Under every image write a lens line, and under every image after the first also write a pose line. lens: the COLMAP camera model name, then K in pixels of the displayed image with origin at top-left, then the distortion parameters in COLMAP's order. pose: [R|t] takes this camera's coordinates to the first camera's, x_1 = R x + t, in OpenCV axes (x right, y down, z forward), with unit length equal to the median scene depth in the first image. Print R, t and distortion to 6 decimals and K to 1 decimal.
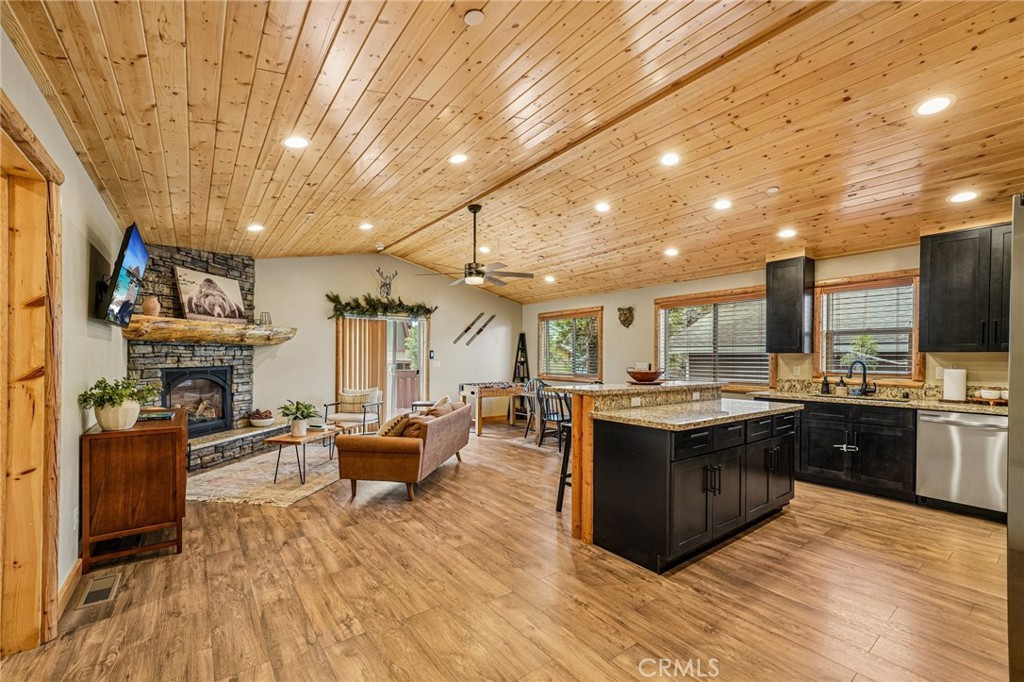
lens RADIAL K [[418.6, 0, 505.6], [0, 418.6, 363.7], [0, 0, 1]] dist [-0.000262, -0.000026]
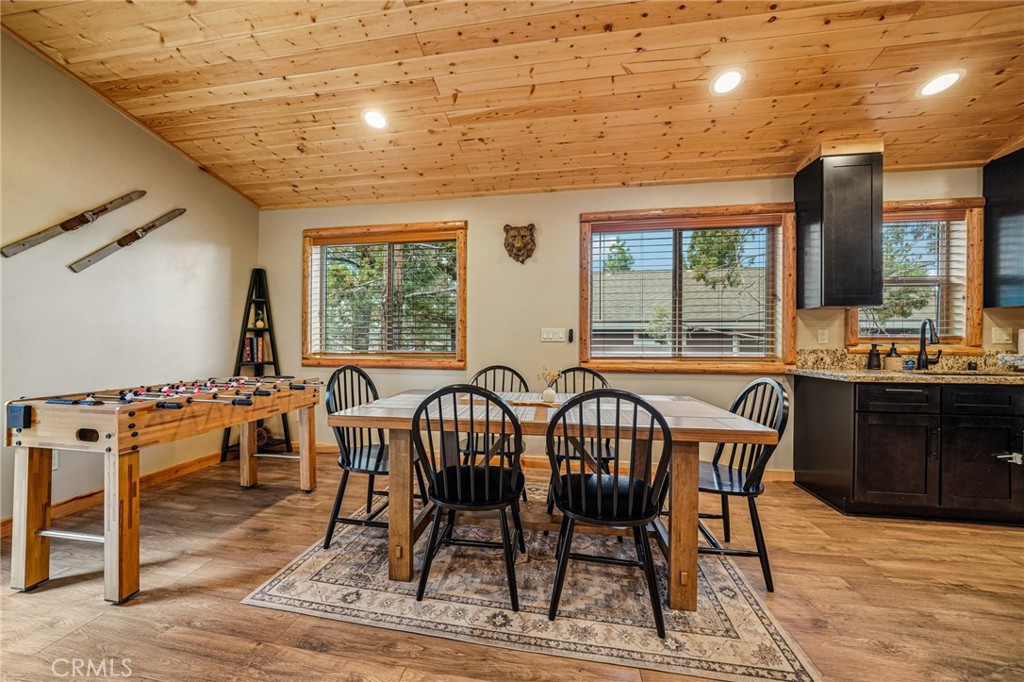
lens RADIAL K [[360.3, 0, 512.0], [0, 360.3, 341.0], [0, 0, 1]] dist [-0.011978, 0.000060]
pose [[0.728449, -0.004149, 0.685088, -0.036892], [0.009194, 0.999951, -0.003720, 0.015563], [-0.685038, 0.009008, 0.728451, 0.651426]]
